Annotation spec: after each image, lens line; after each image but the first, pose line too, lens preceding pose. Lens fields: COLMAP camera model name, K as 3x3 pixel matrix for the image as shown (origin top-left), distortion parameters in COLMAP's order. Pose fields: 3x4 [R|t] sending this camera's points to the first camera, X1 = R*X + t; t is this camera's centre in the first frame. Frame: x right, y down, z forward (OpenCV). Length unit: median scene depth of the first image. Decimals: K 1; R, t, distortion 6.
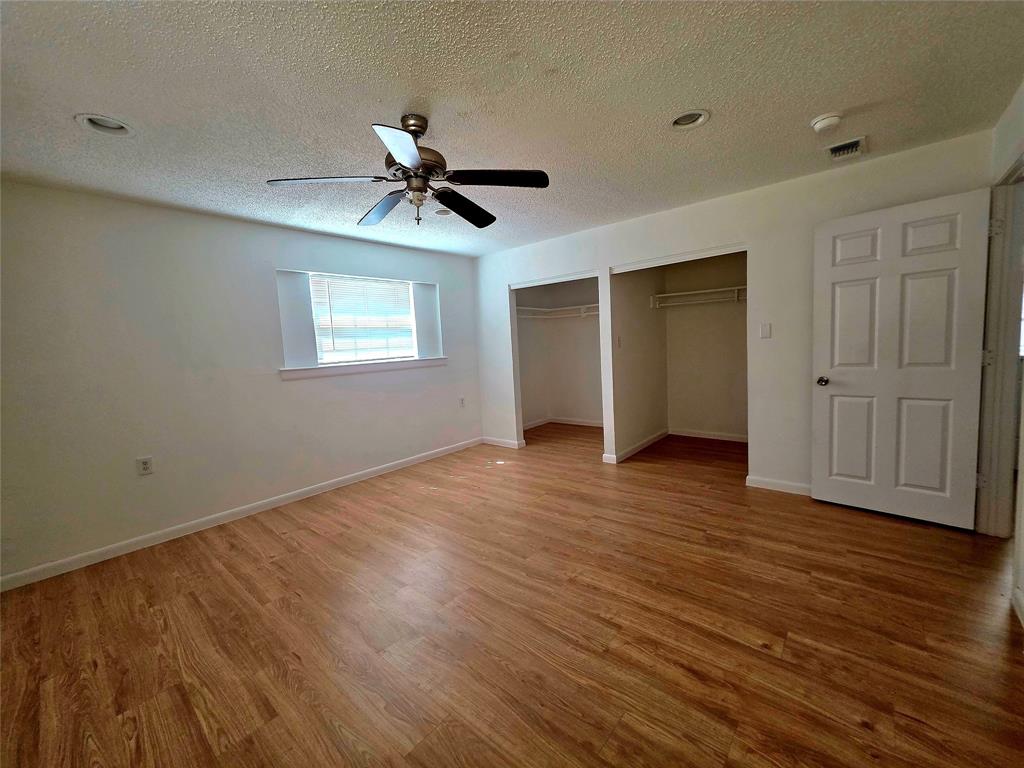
lens RADIAL K [[409.8, 0, 507.2], [0, 409.8, 383.4], [0, 0, 1]] dist [0.001492, -0.000470]
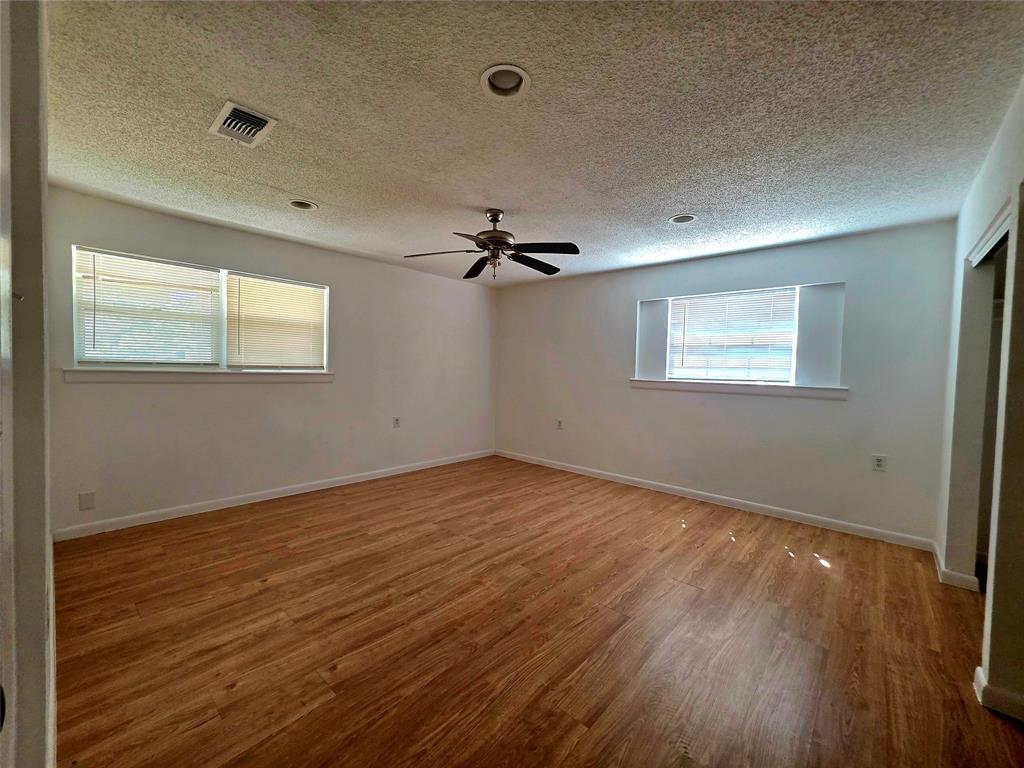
lens RADIAL K [[409.8, 0, 507.0], [0, 409.8, 380.4], [0, 0, 1]] dist [0.001492, -0.000470]
pose [[-0.017768, 0.081962, -0.996477, 0.854129], [-0.121688, 0.989048, 0.083521, -0.103901], [0.992409, 0.122743, -0.007599, 0.732084]]
